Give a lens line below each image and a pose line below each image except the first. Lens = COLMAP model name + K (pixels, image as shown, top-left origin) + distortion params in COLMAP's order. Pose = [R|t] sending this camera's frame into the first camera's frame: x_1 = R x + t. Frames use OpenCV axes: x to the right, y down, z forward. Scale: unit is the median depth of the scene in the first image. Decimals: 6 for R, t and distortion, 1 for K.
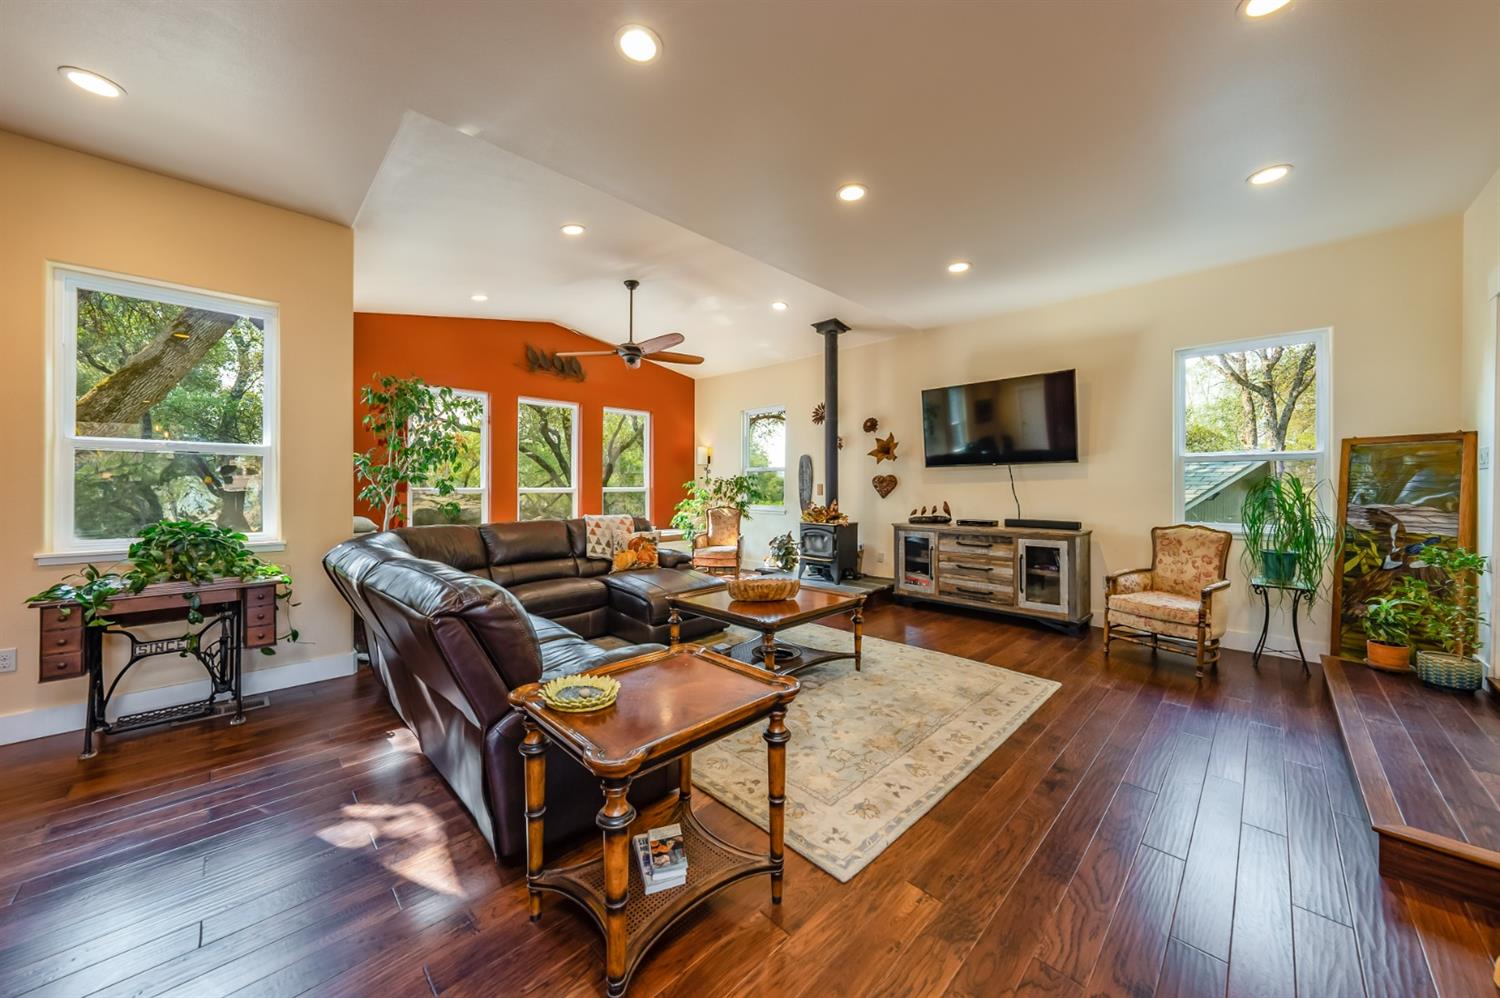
lens RADIAL K [[526.2, 0, 752.1], [0, 526.2, 484.3], [0, 0, 1]] dist [0.000602, 0.000067]
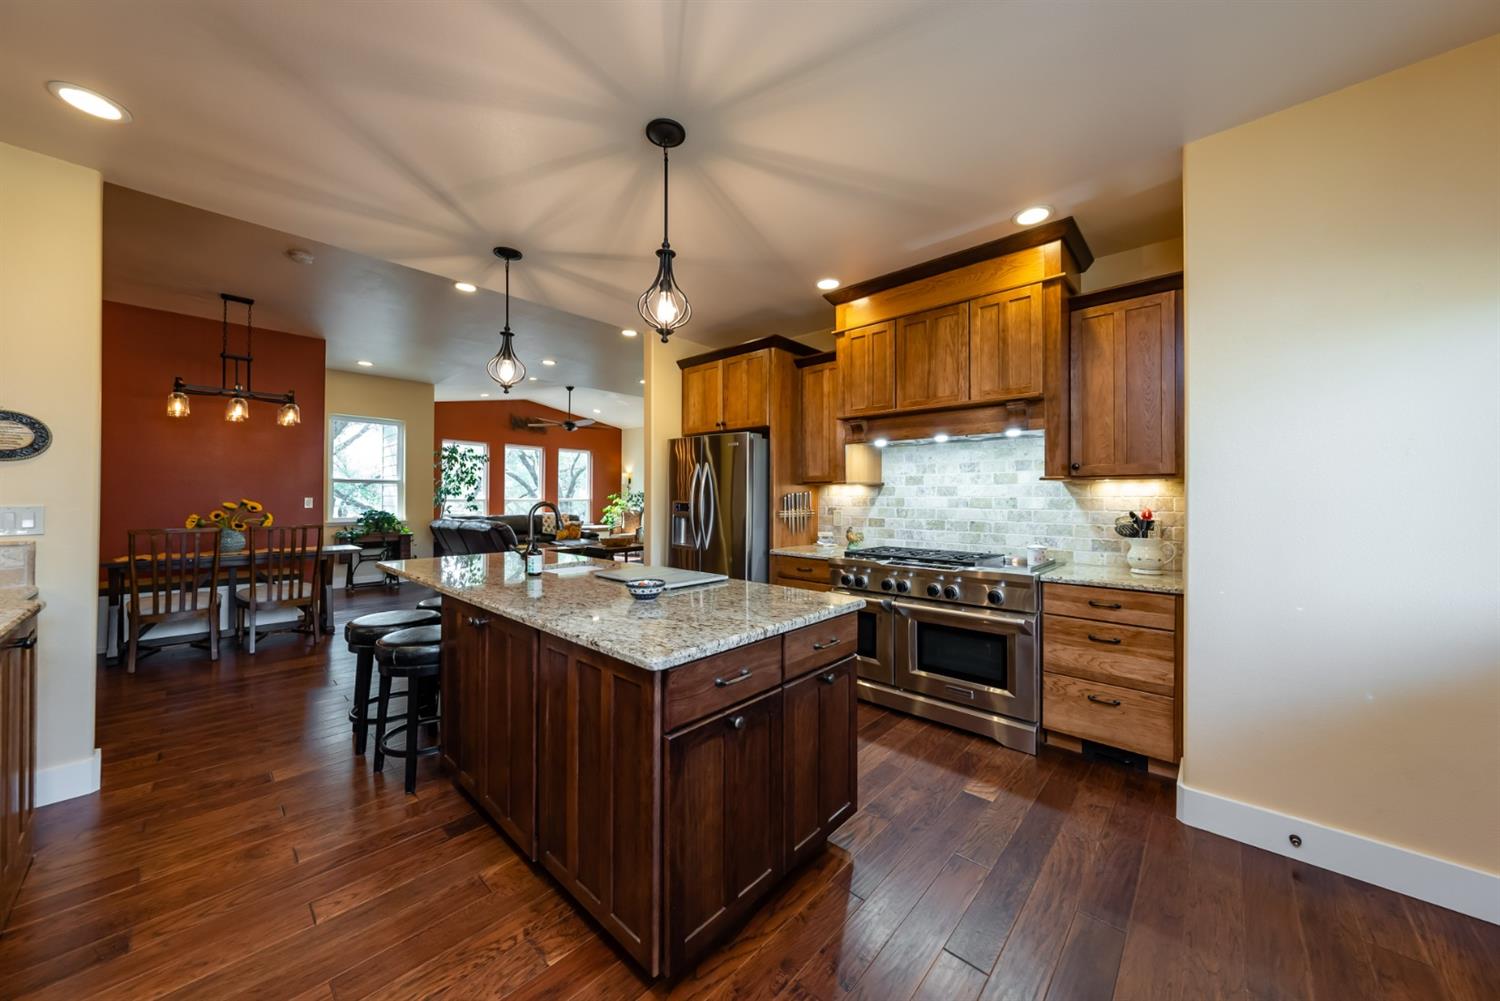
lens RADIAL K [[510.4, 0, 757.8], [0, 510.4, 494.3], [0, 0, 1]] dist [0.007863, -0.000032]
pose [[0.998531, 0.002876, 0.054115, 0.622077], [-0.002586, 0.999982, -0.005424, 0.000072], [-0.054130, 0.005277, 0.998520, -1.537801]]
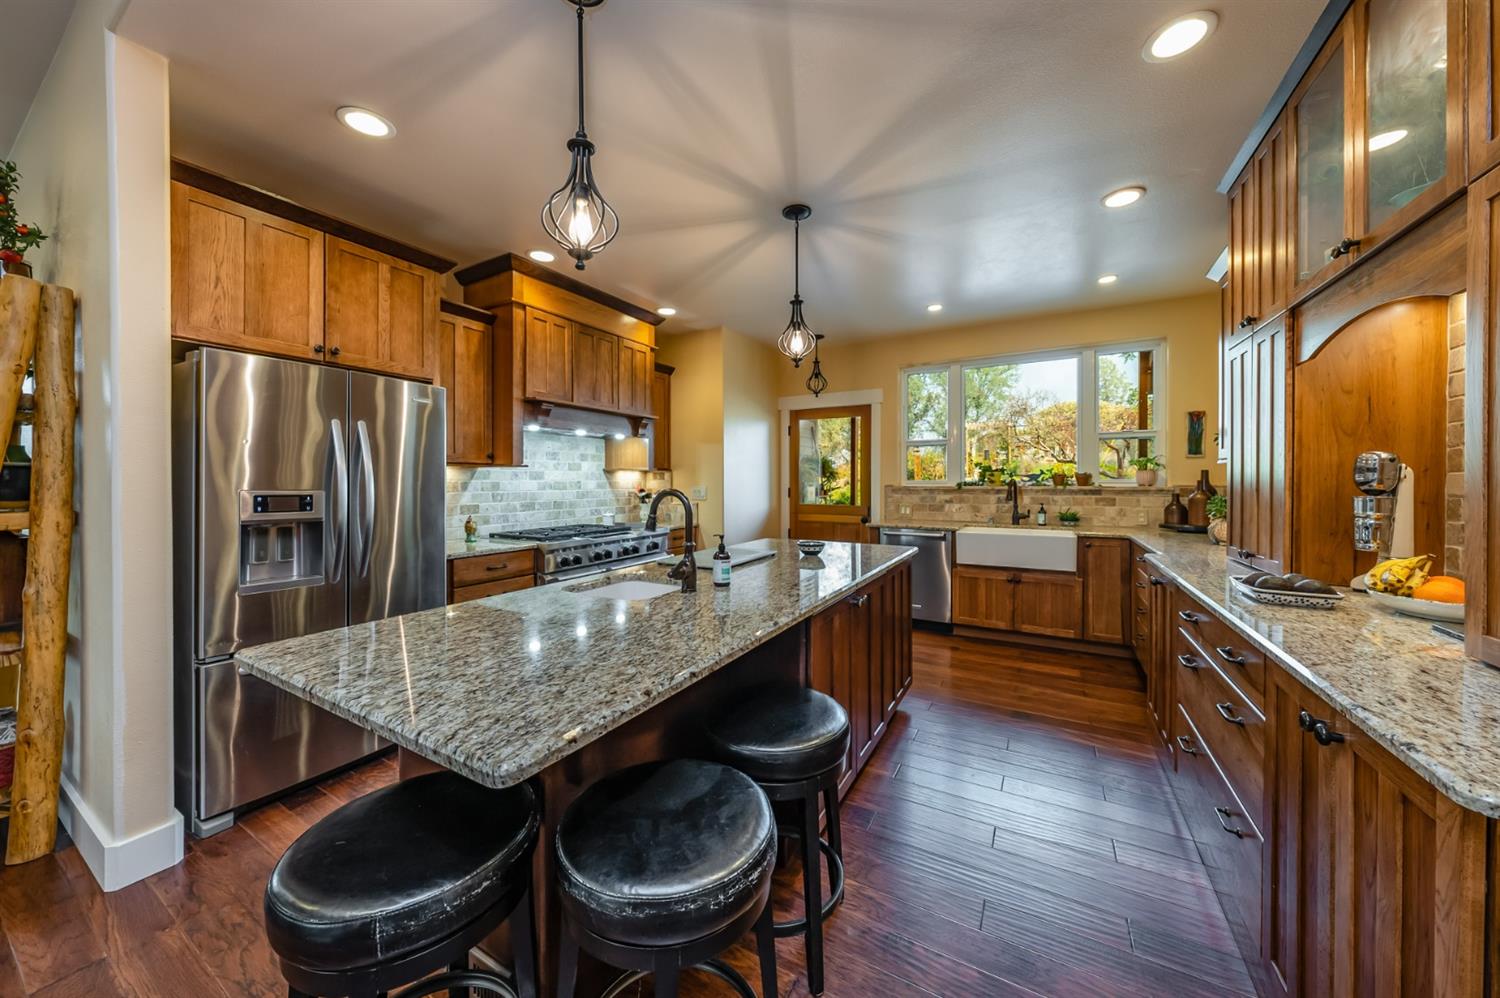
lens RADIAL K [[519.0, 0, 742.9], [0, 519.0, 486.1], [0, 0, 1]] dist [-0.001416, -0.000182]
pose [[-0.248771, -0.010657, 0.968504, -0.328334], [0.001575, 0.999934, 0.011407, -0.001910], [-0.968561, 0.004363, -0.248738, -0.548334]]
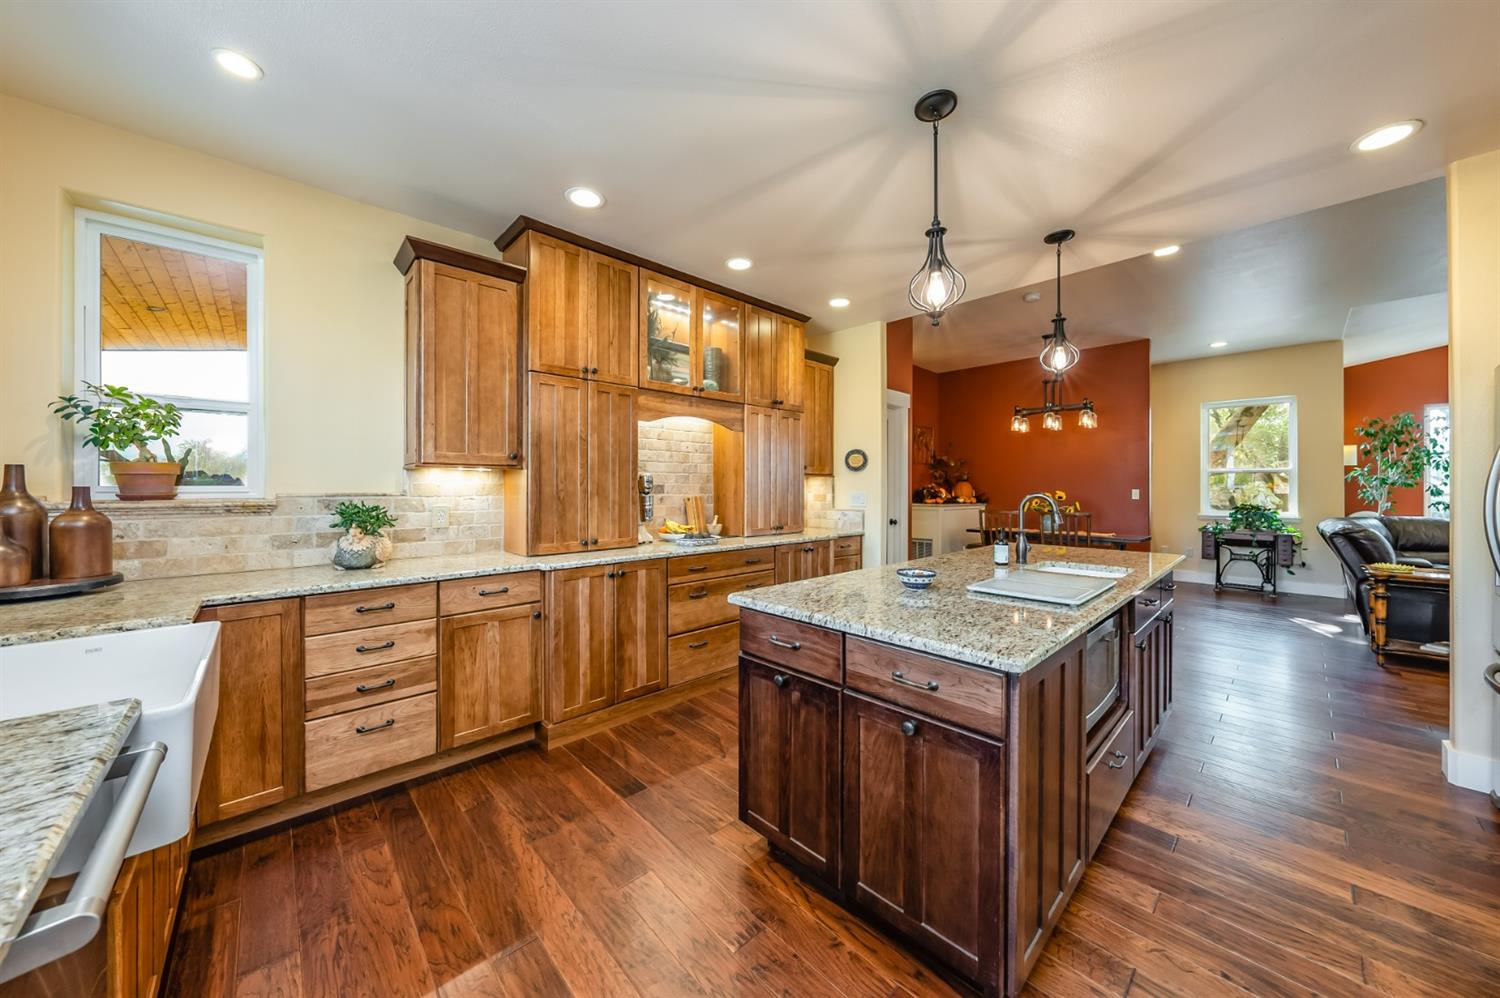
lens RADIAL K [[519.0, 0, 742.9], [0, 519.0, 486.1], [0, 0, 1]] dist [-0.001416, -0.000182]
pose [[-0.029822, -0.003965, -0.999547, 1.185546], [-0.000642, 0.999992, -0.003948, 0.002133], [0.999555, 0.000524, -0.029824, -1.089091]]
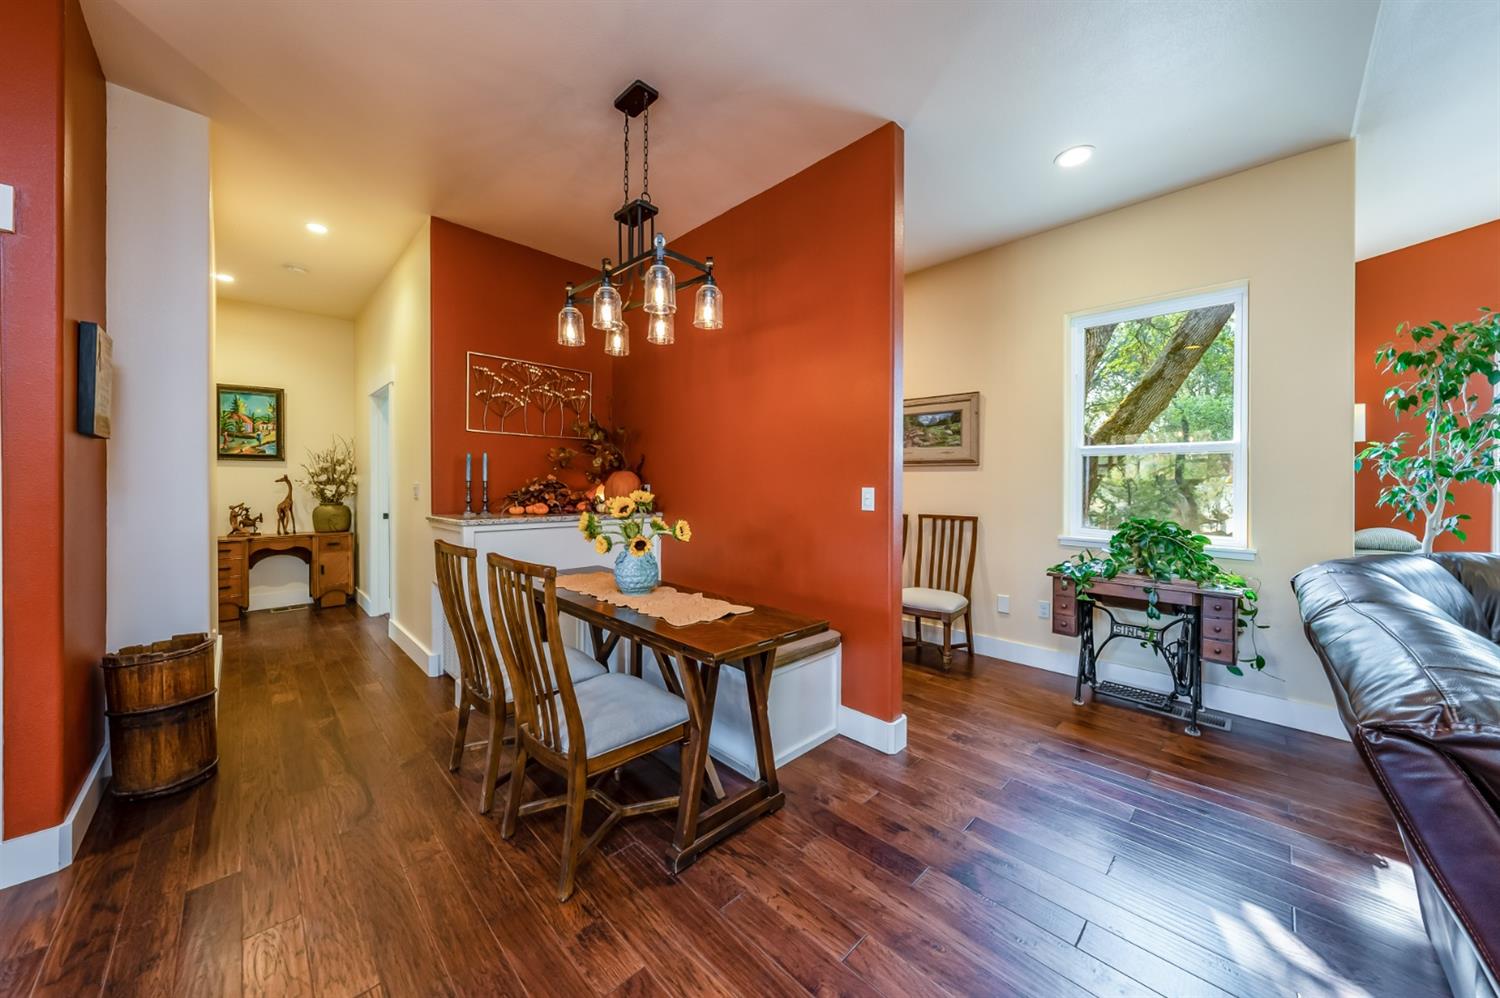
lens RADIAL K [[512.1, 0, 742.7], [0, 512.1, 484.2], [0, 0, 1]] dist [-0.002055, -0.000112]
pose [[-0.018311, 0.001437, -0.999831, -0.032424], [-0.001347, 0.999998, 0.001461, -0.000387], [0.999831, 0.001373, -0.018309, 0.188805]]
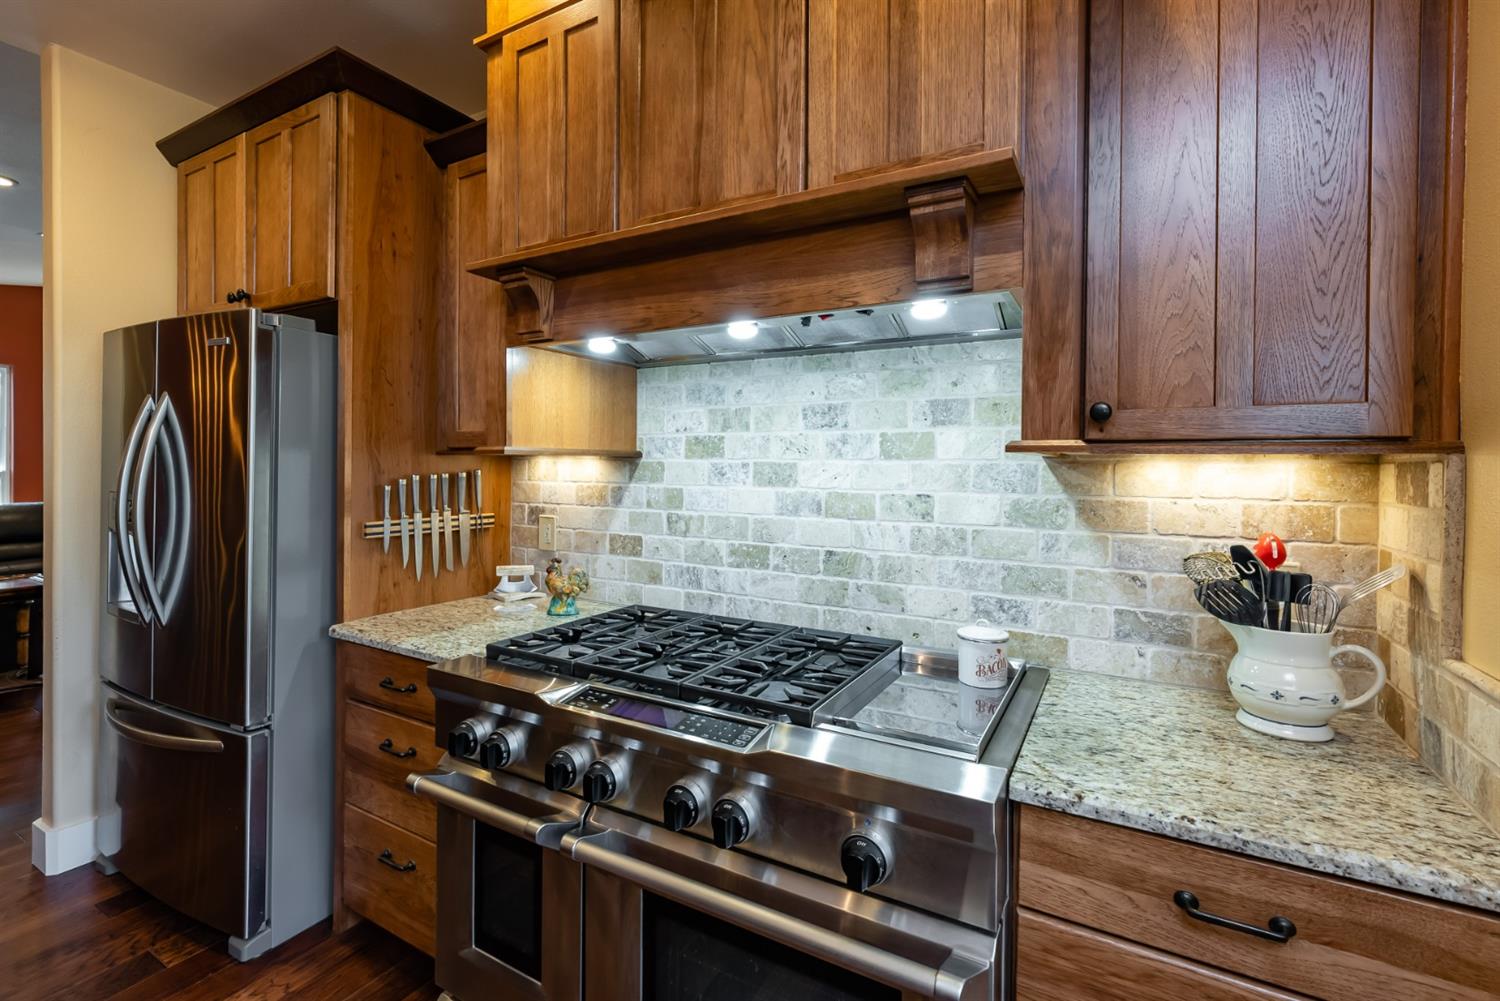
lens RADIAL K [[663.8, 0, 748.2], [0, 663.8, 474.8], [0, 0, 1]] dist [-0.000963, -0.000538]
pose [[0.965265, 0.005623, 0.261212, 0.940670], [-0.008948, 0.999893, 0.011541, -0.021752], [-0.261120, -0.013477, 0.965212, -0.969887]]
